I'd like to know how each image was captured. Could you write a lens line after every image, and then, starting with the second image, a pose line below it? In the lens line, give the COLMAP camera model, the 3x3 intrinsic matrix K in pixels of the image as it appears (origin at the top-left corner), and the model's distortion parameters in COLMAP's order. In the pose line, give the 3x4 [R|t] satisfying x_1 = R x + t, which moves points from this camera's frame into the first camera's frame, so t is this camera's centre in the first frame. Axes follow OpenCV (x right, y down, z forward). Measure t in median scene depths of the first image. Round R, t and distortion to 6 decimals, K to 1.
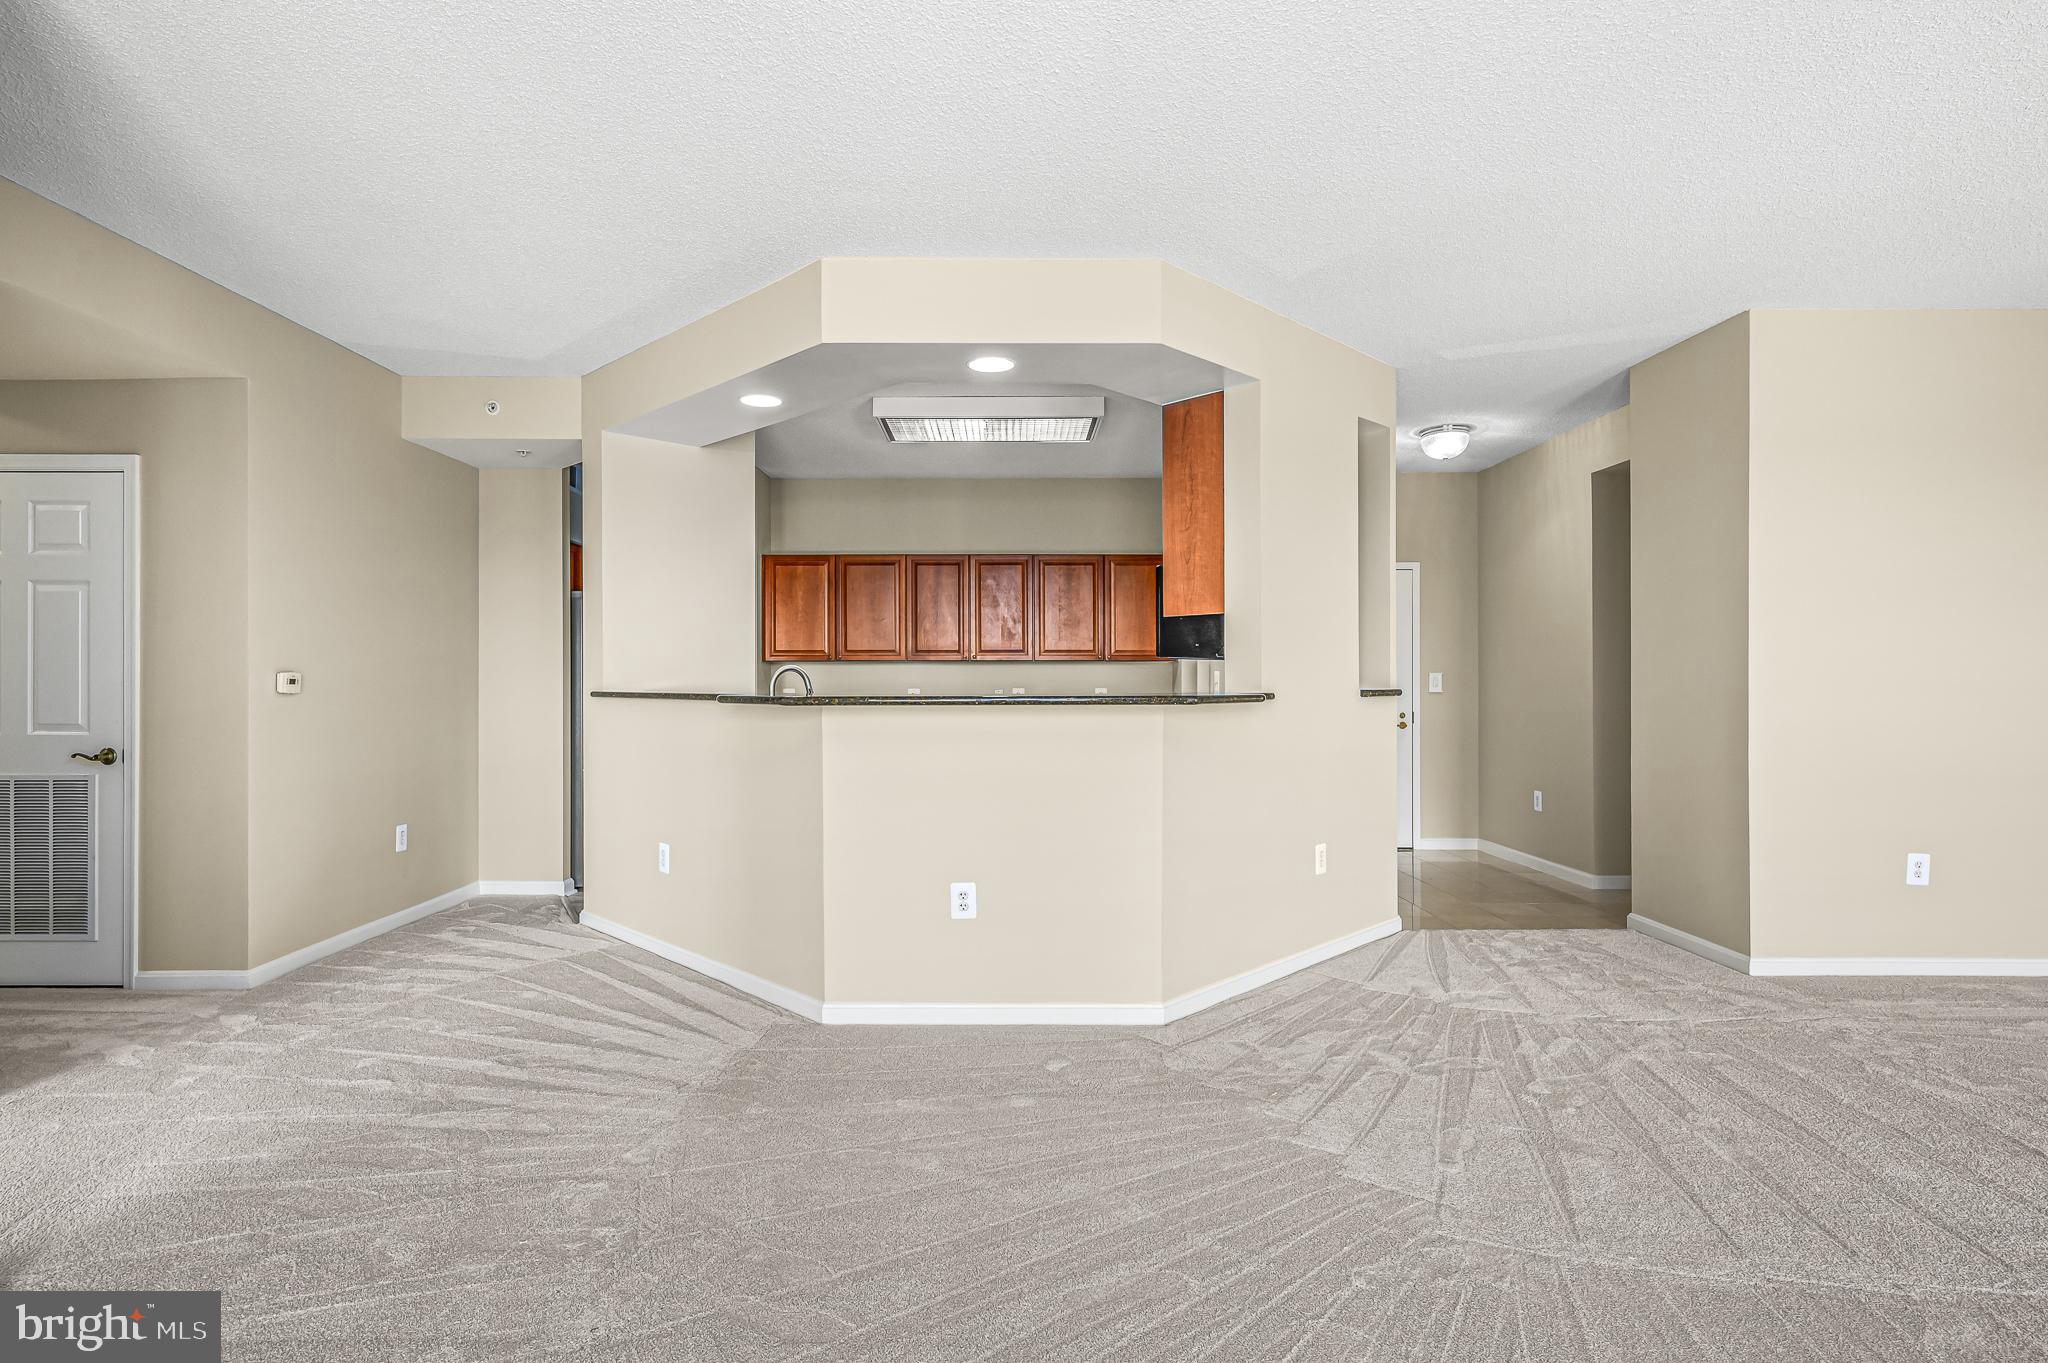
lens RADIAL K [[1042.1, 0, 1016.6], [0, 1042.1, 667.4], [0, 0, 1]] dist [0.002908, 0.001041]
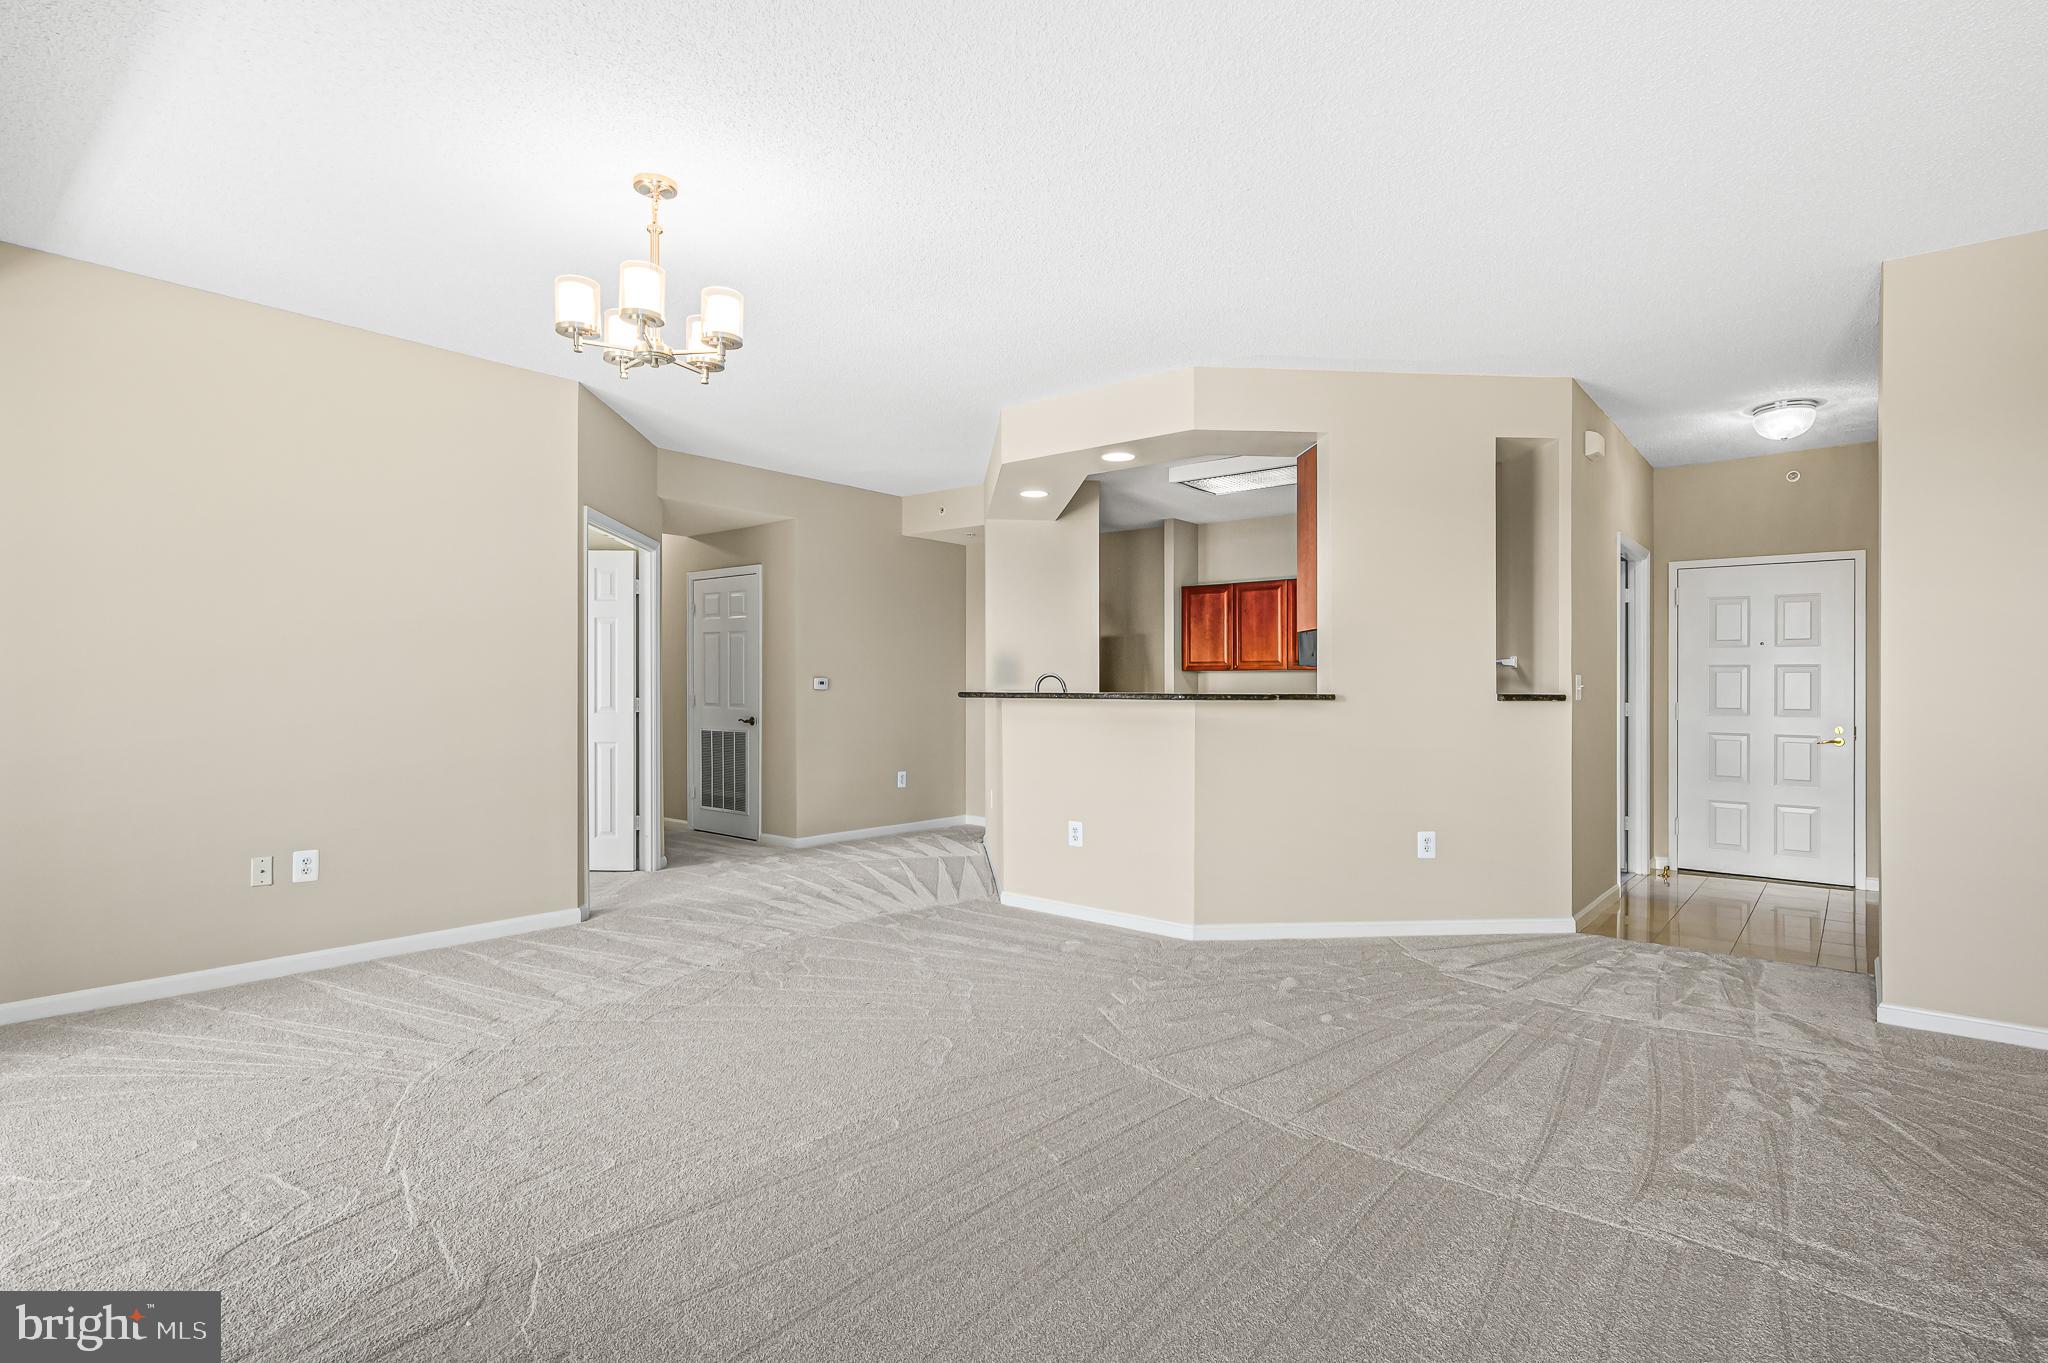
lens RADIAL K [[1009.2, 0, 1034.8], [0, 1009.2, 679.9], [0, 0, 1]] dist [0.002725, 0.001366]
pose [[0.771218, 0.000568, -0.636571, 0.687902], [0.000735, 0.999998, 0.001783, 0.005376], [0.636571, -0.001843, 0.771216, -0.105473]]
